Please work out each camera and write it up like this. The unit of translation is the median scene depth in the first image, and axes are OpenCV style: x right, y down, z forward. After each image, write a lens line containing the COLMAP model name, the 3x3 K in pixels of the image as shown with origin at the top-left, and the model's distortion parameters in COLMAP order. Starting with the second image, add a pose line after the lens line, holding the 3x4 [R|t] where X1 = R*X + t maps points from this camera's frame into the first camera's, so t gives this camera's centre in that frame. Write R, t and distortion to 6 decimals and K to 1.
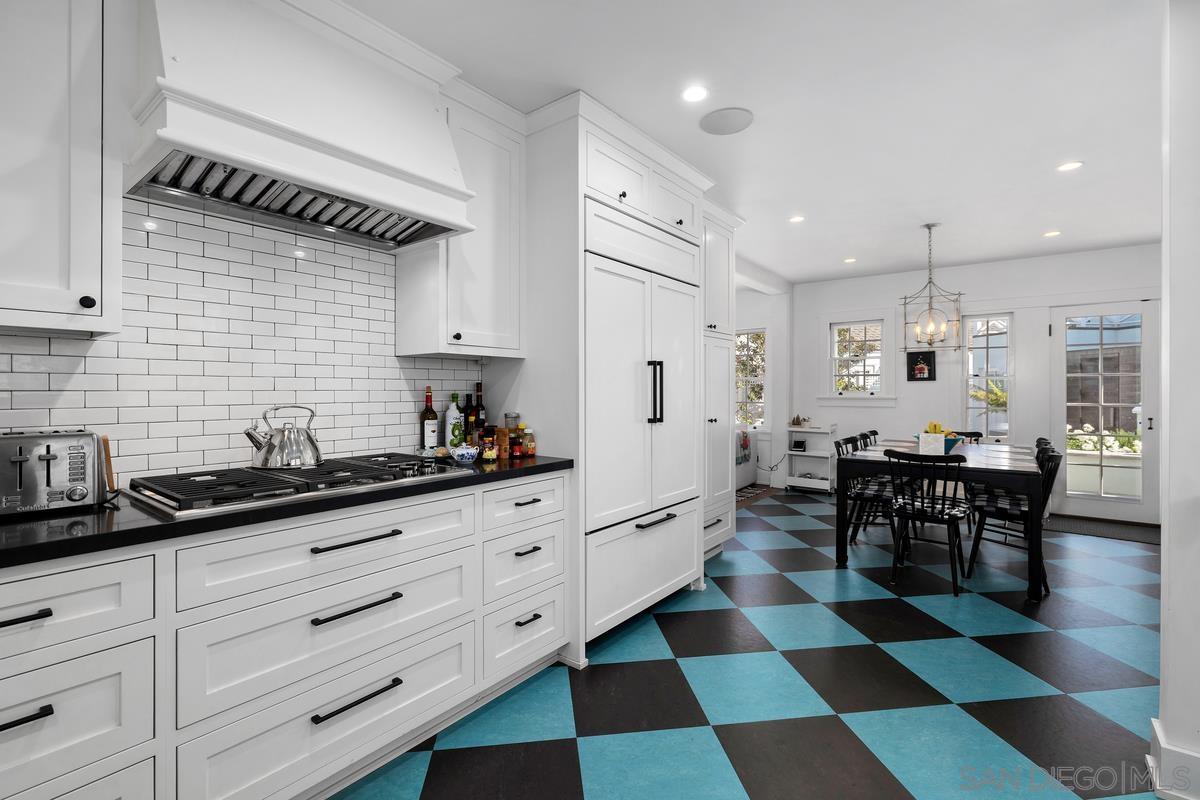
lens RADIAL K [[547.7, 0, 597.3], [0, 547.7, 393.0], [0, 0, 1]] dist [-0.002138, -0.000661]
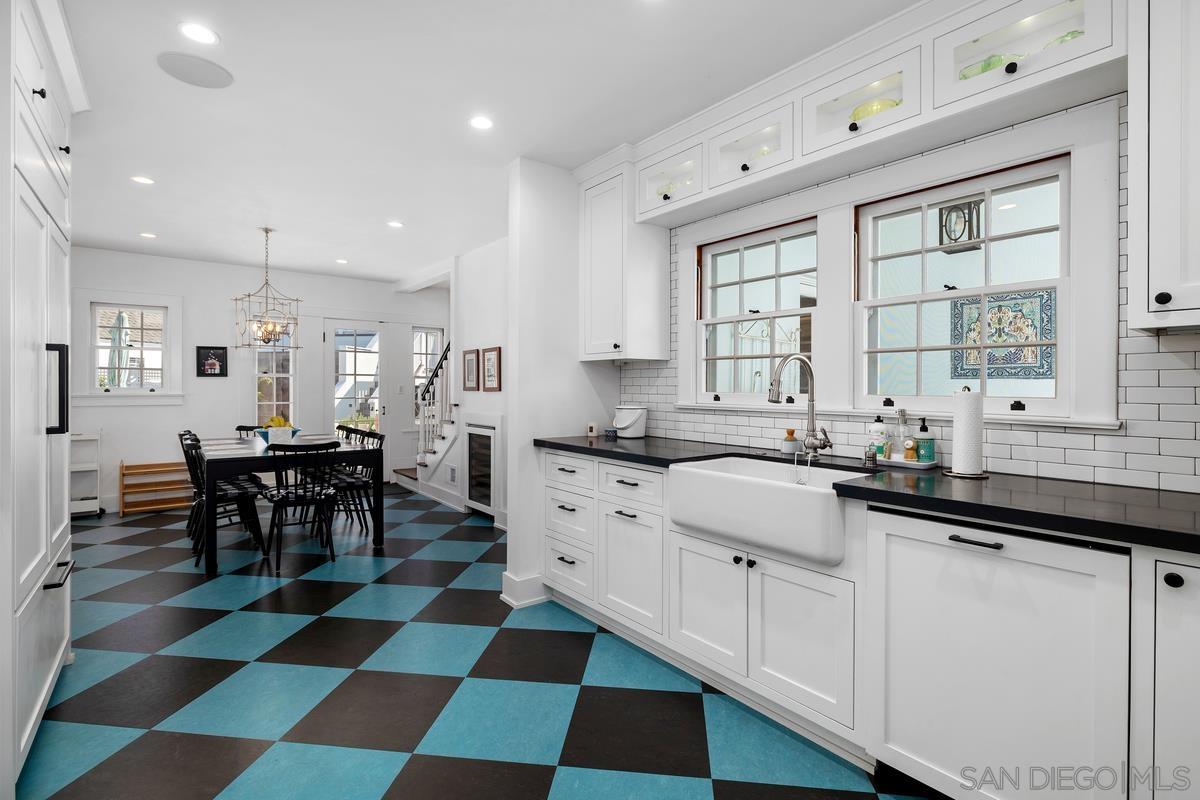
lens RADIAL K [[569.1, 0, 613.1], [0, 569.1, 394.9], [0, 0, 1]] dist [0.005367, 0.000321]
pose [[0.226469, -0.013366, 0.973927, -0.235366], [0.002726, 0.999911, 0.013089, -0.001319], [-0.974015, -0.000310, 0.226485, 0.080405]]
